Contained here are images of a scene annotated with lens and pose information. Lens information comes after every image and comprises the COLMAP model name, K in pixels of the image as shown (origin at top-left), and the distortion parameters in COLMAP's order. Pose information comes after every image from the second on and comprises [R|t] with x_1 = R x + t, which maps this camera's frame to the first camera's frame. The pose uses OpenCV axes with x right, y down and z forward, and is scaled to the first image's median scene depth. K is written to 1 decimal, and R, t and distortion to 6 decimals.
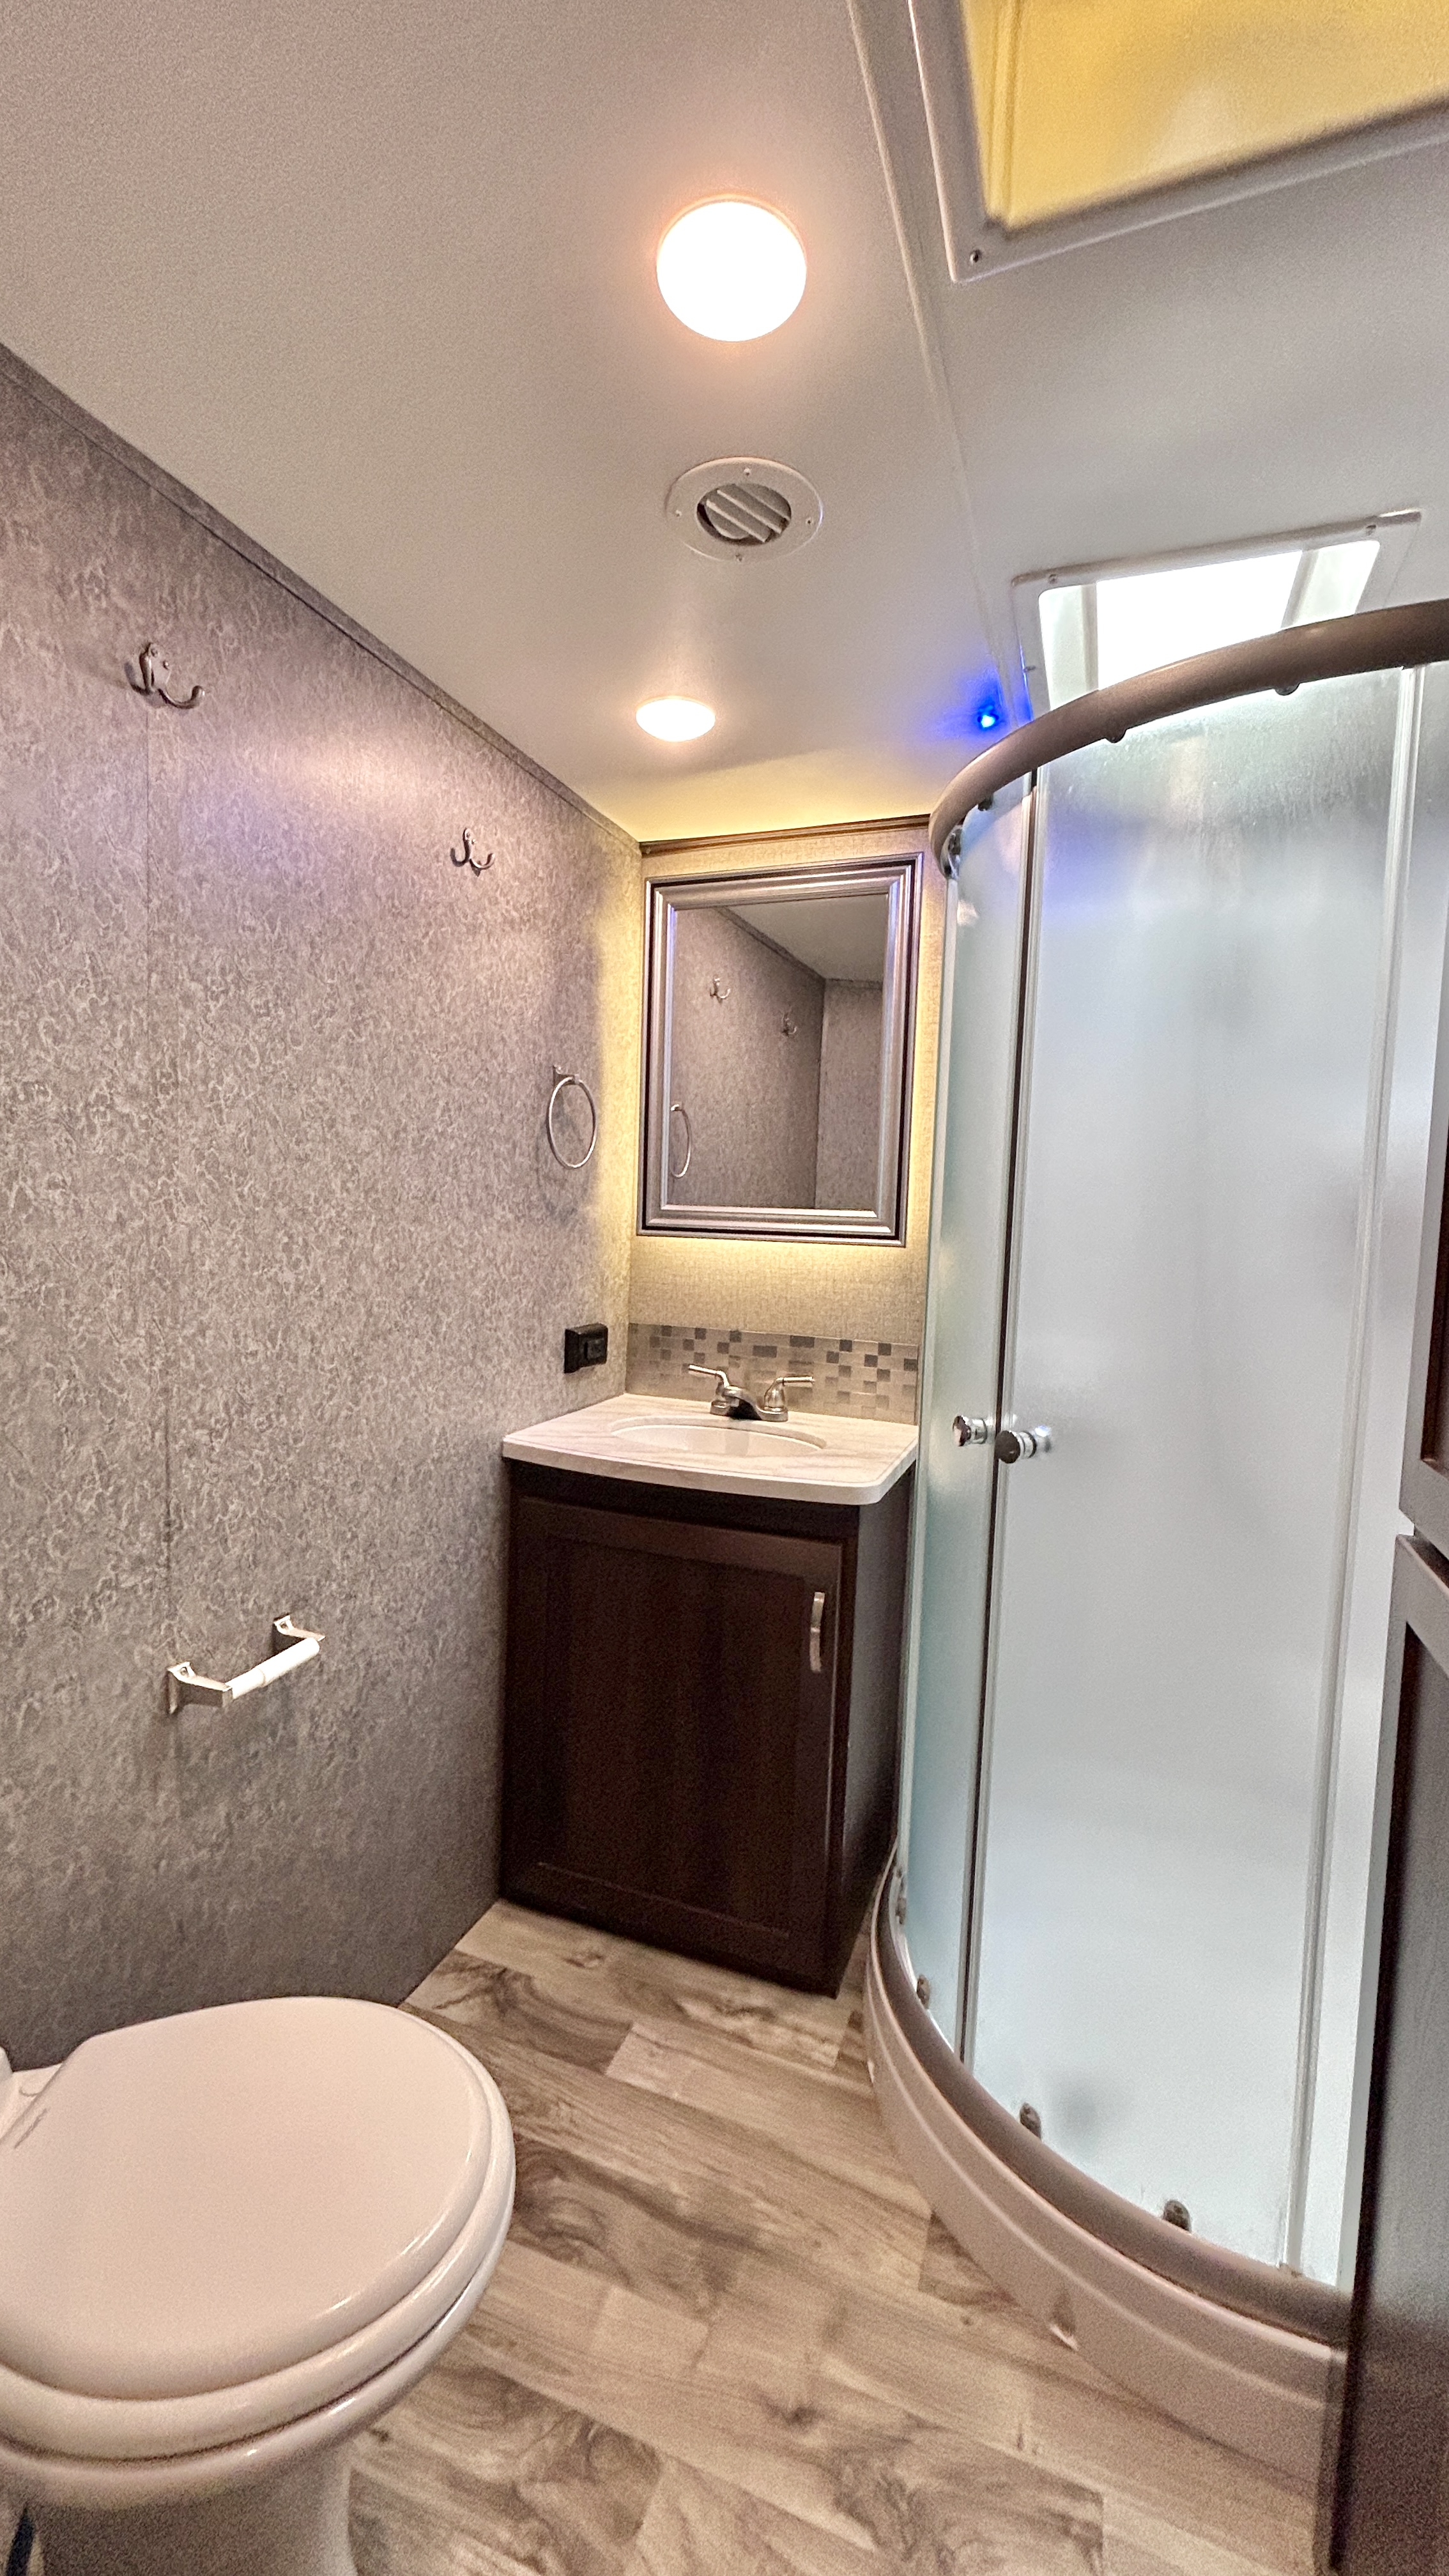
lens RADIAL K [[1032.6, 0, 724.5], [0, 1032.6, 1288.0], [0, 0, 1]] dist [0.003558, 0.000483]
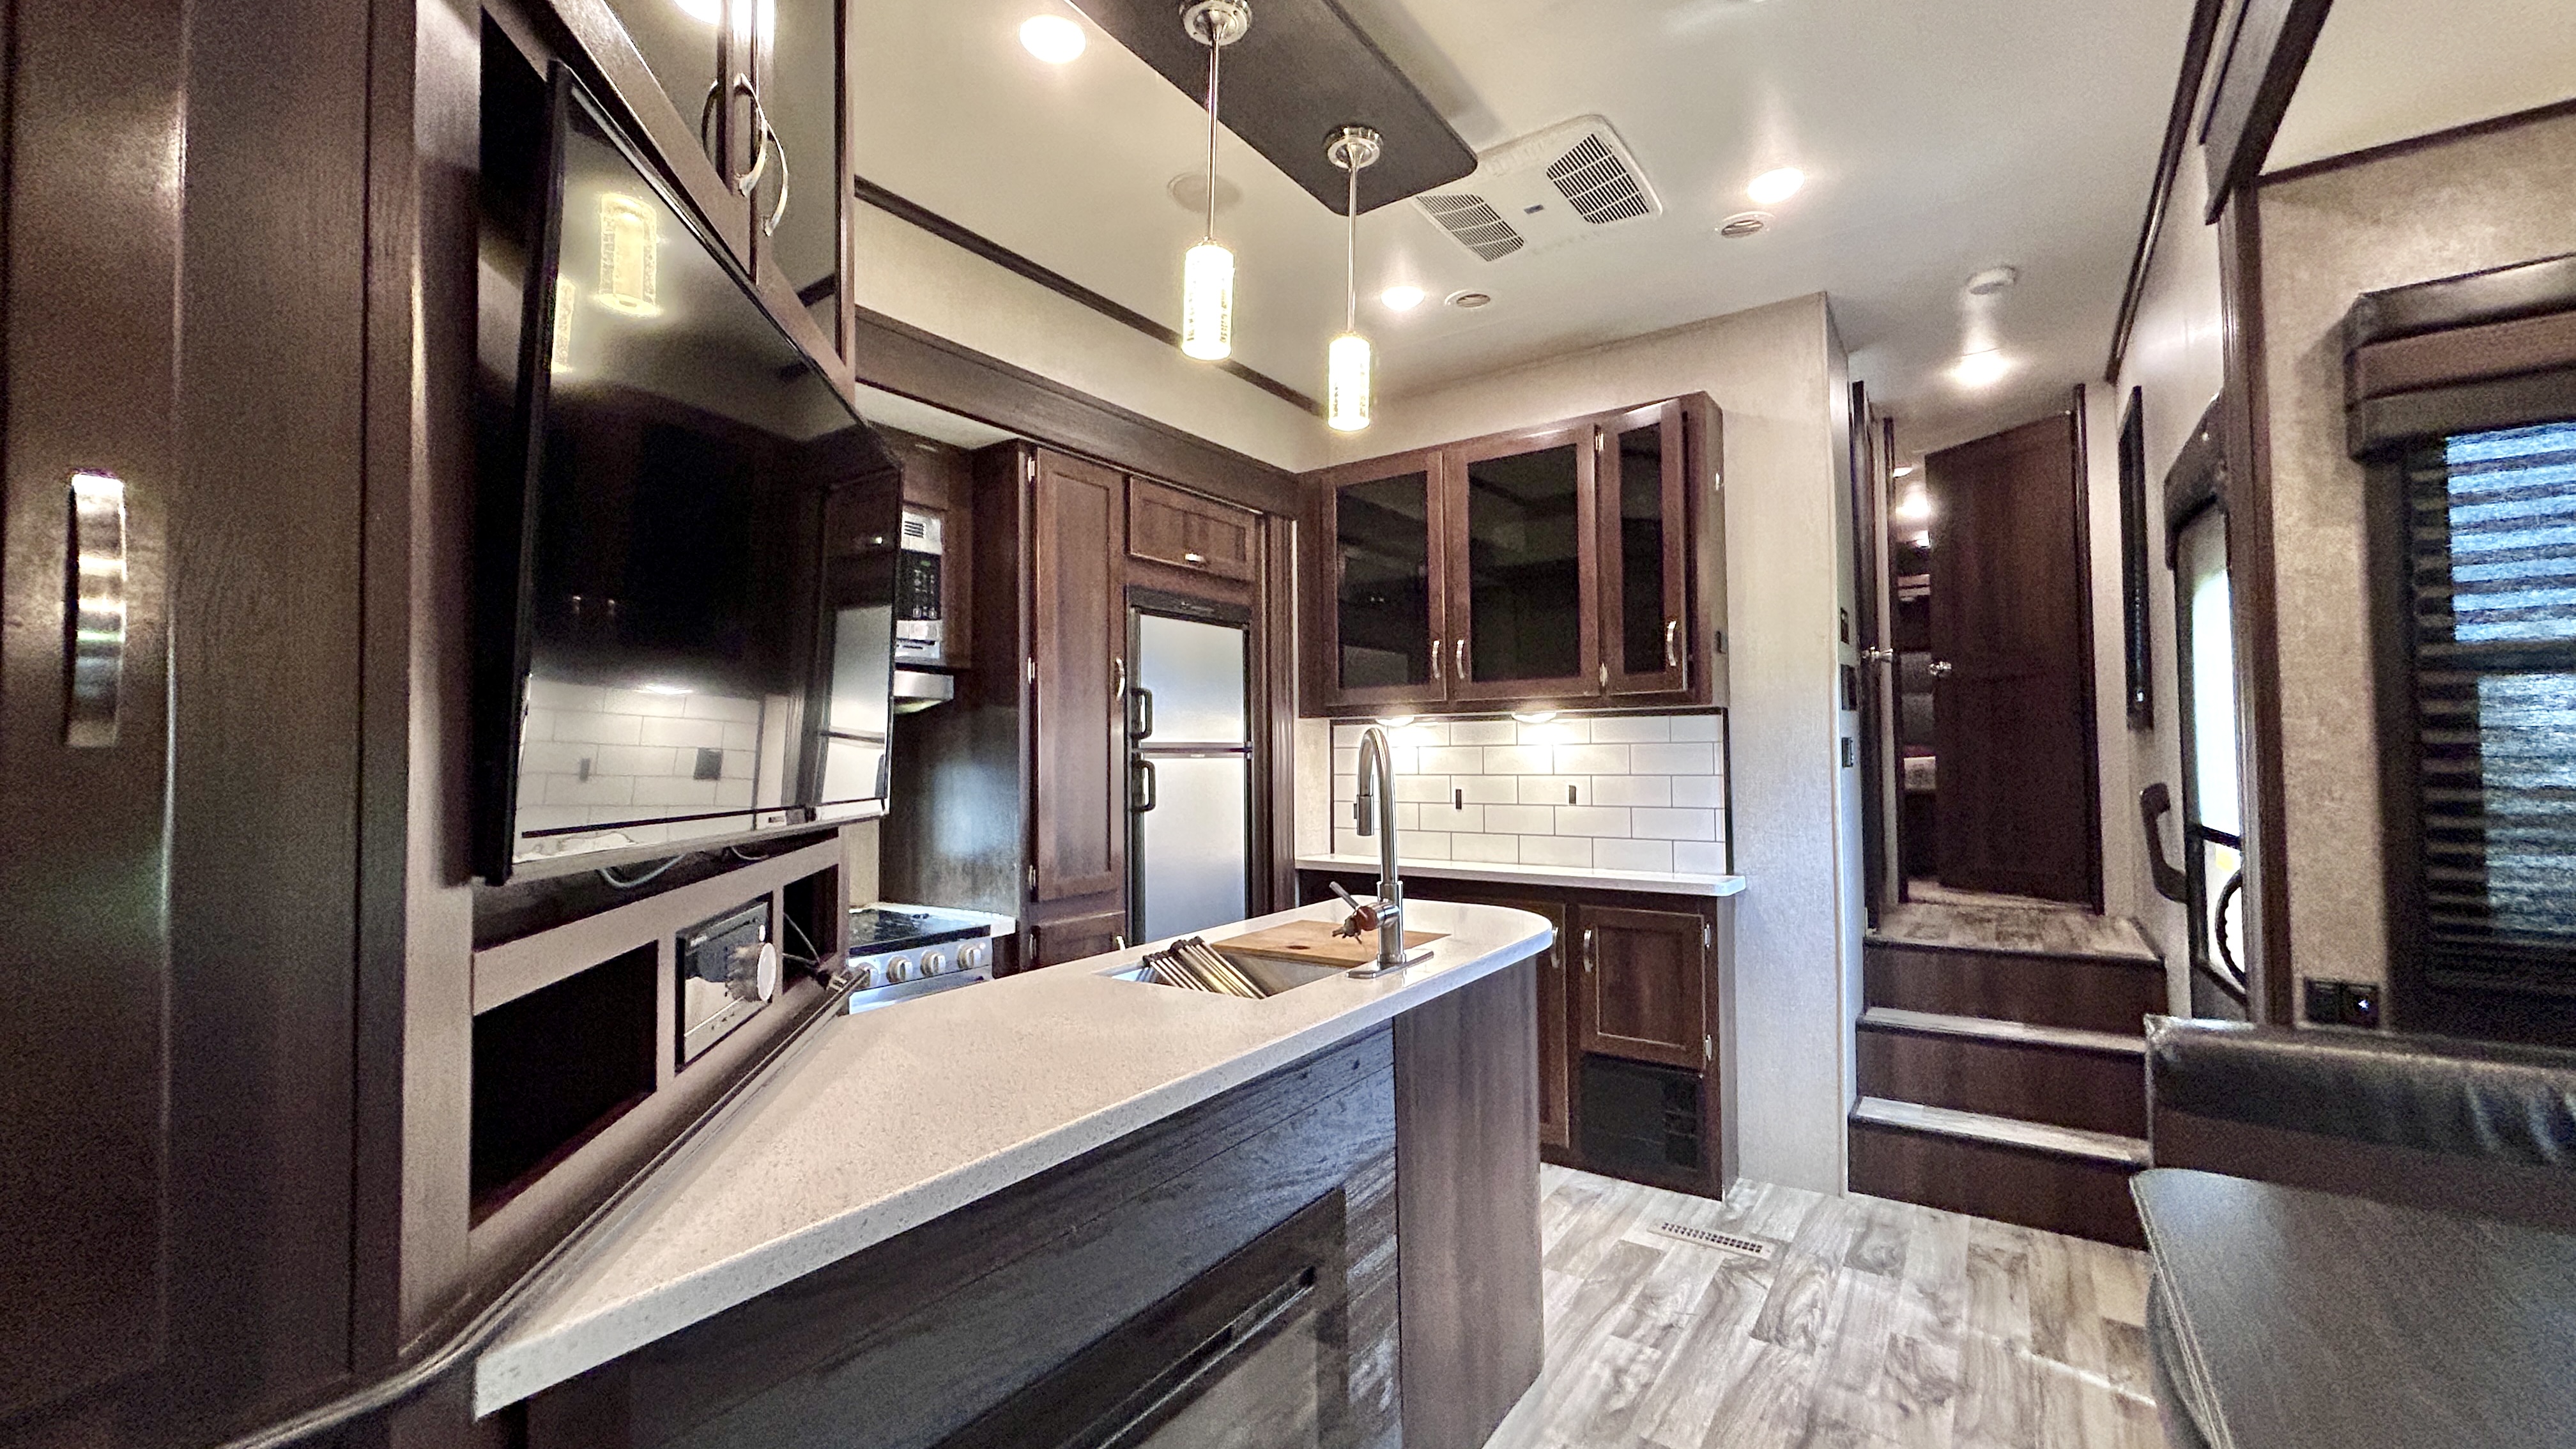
lens RADIAL K [[1038.7, 0, 1288.0], [0, 1038.7, 724.5], [0, 0, 1]] dist [-0.006364, 0.006511]
pose [[0.250384, -0.008554, 0.968109, -1.439625], [0.084349, 0.996351, -0.013011, -0.156830], [-0.964465, 0.084917, 0.250192, 1.070640]]
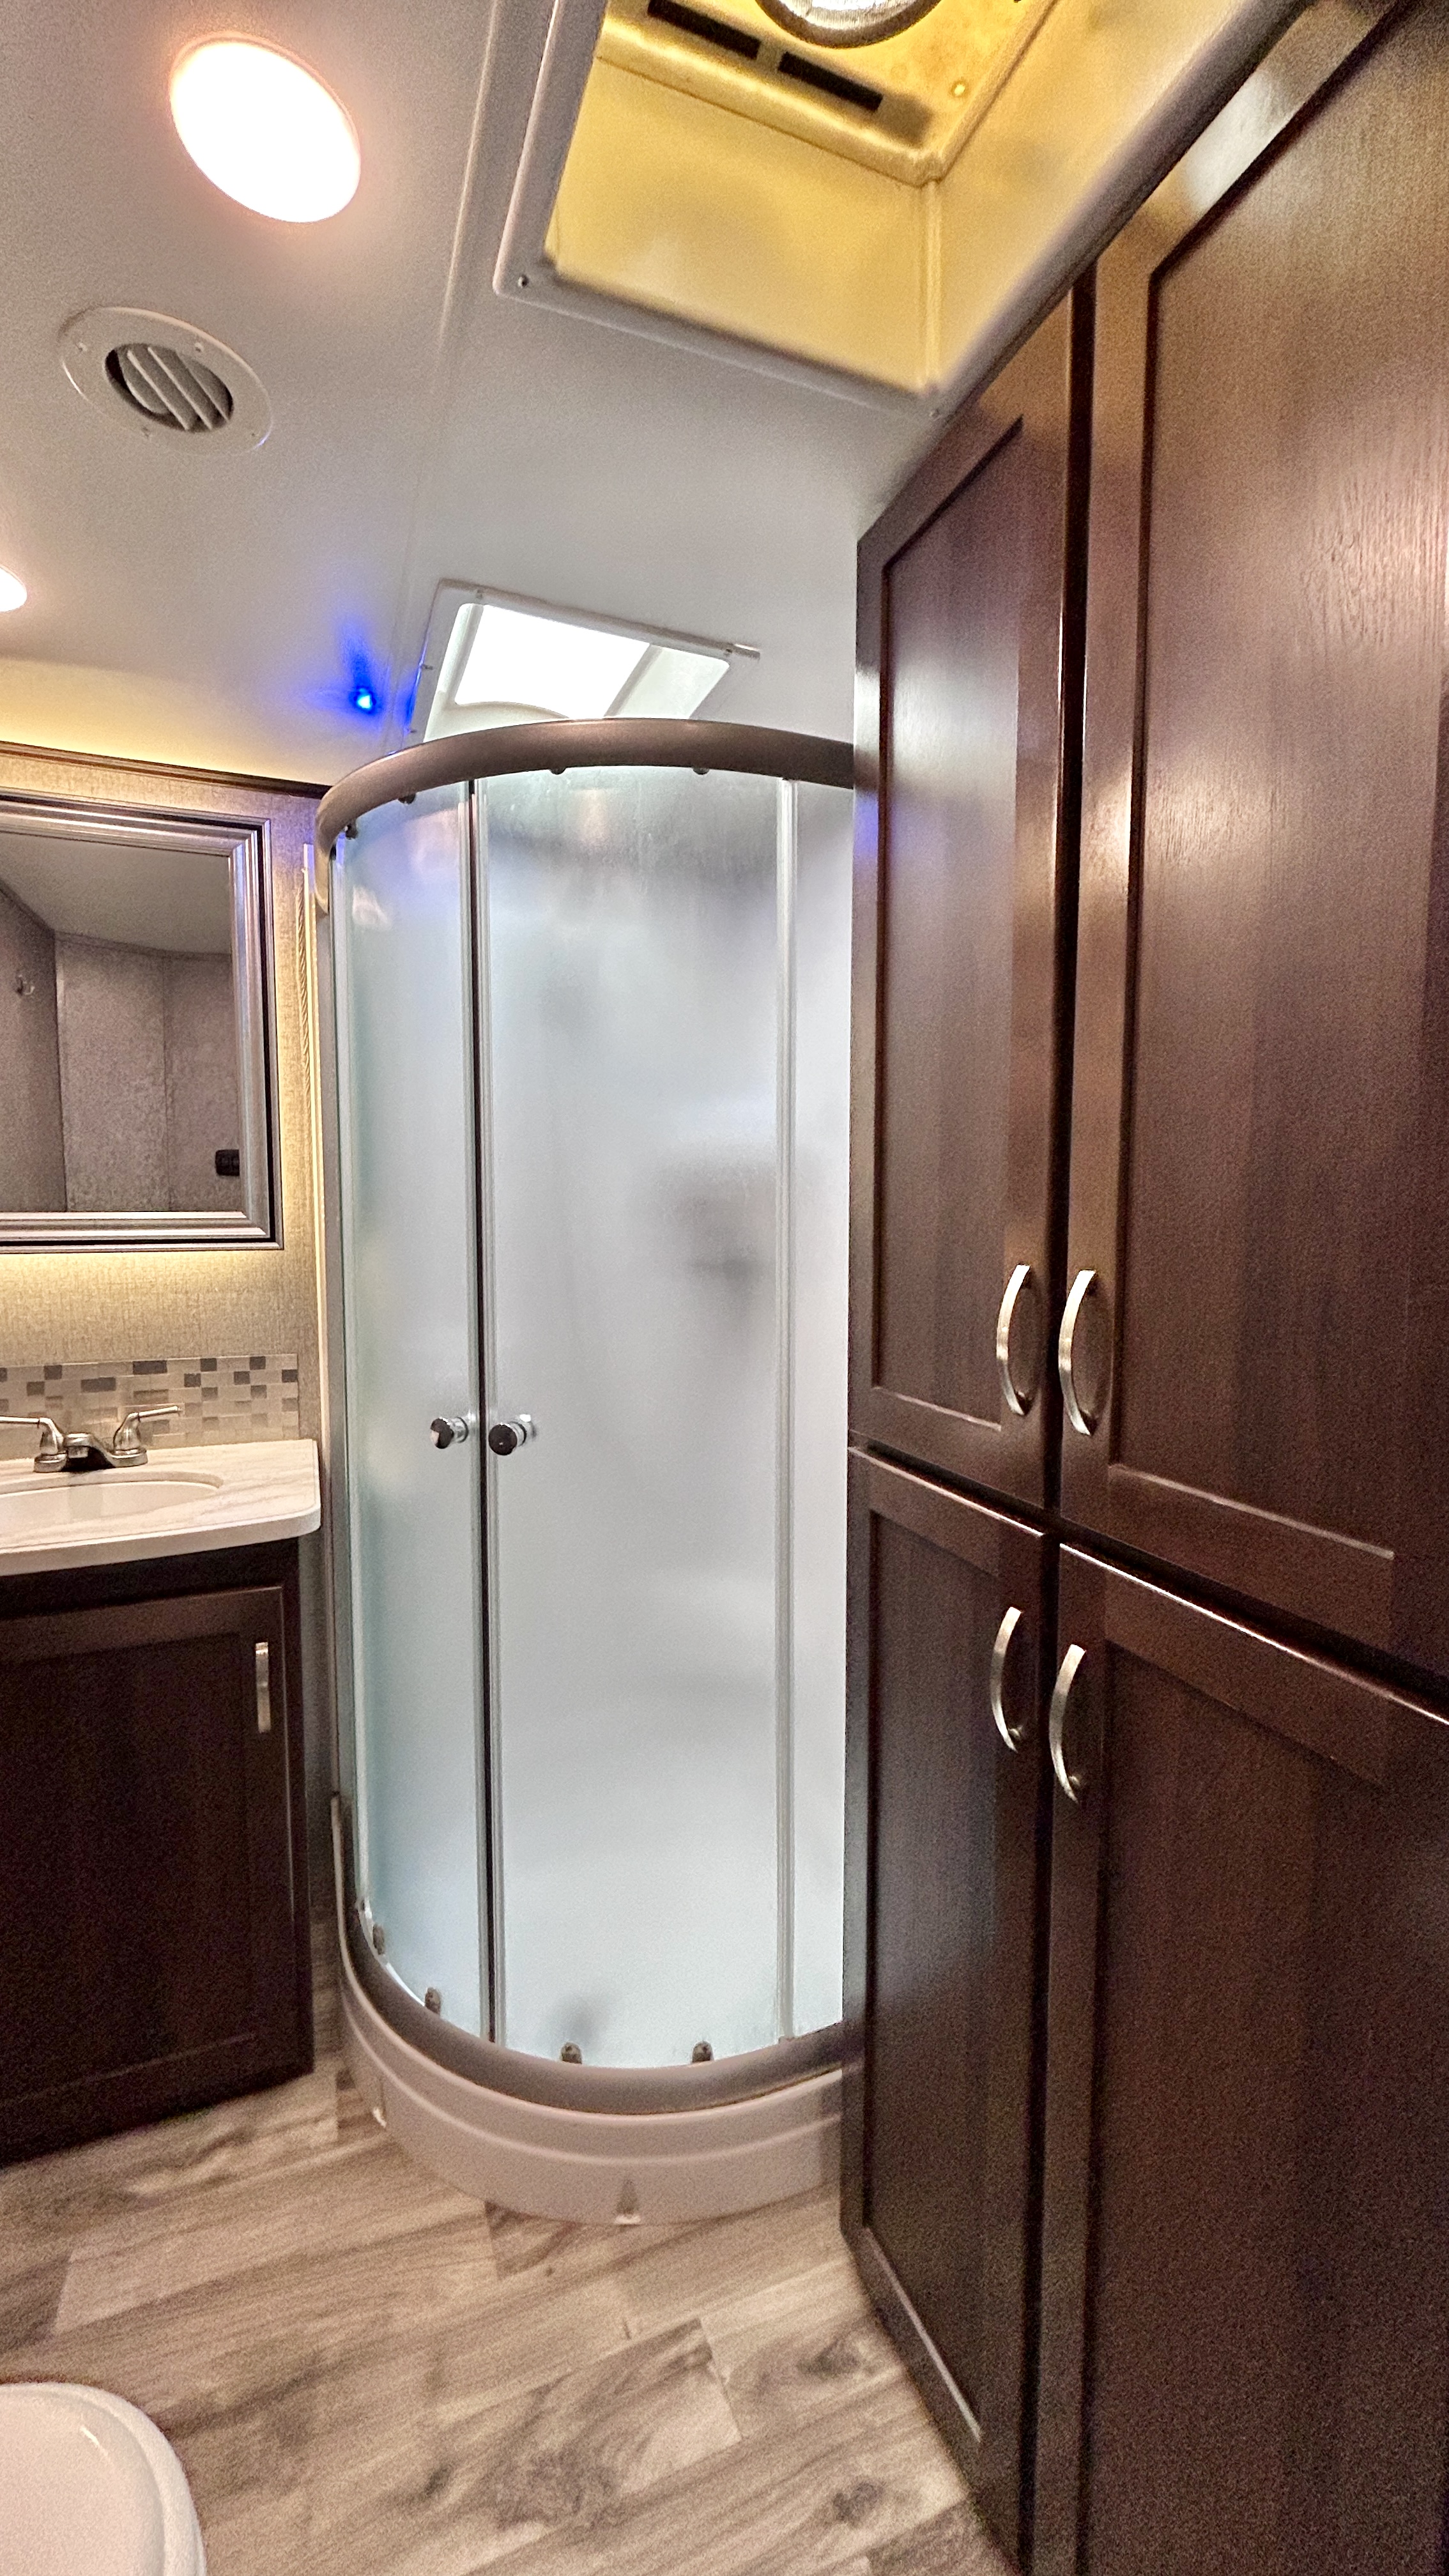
lens RADIAL K [[1039.6, 0, 714.3], [0, 1039.6, 1288.8], [0, 0, 1]] dist [0.002056, 0.000924]
pose [[0.739411, -0.085550, 0.667797, -0.202276], [0.076562, 0.996144, 0.042841, -0.018703], [-0.668887, 0.019451, 0.743110, 0.068058]]
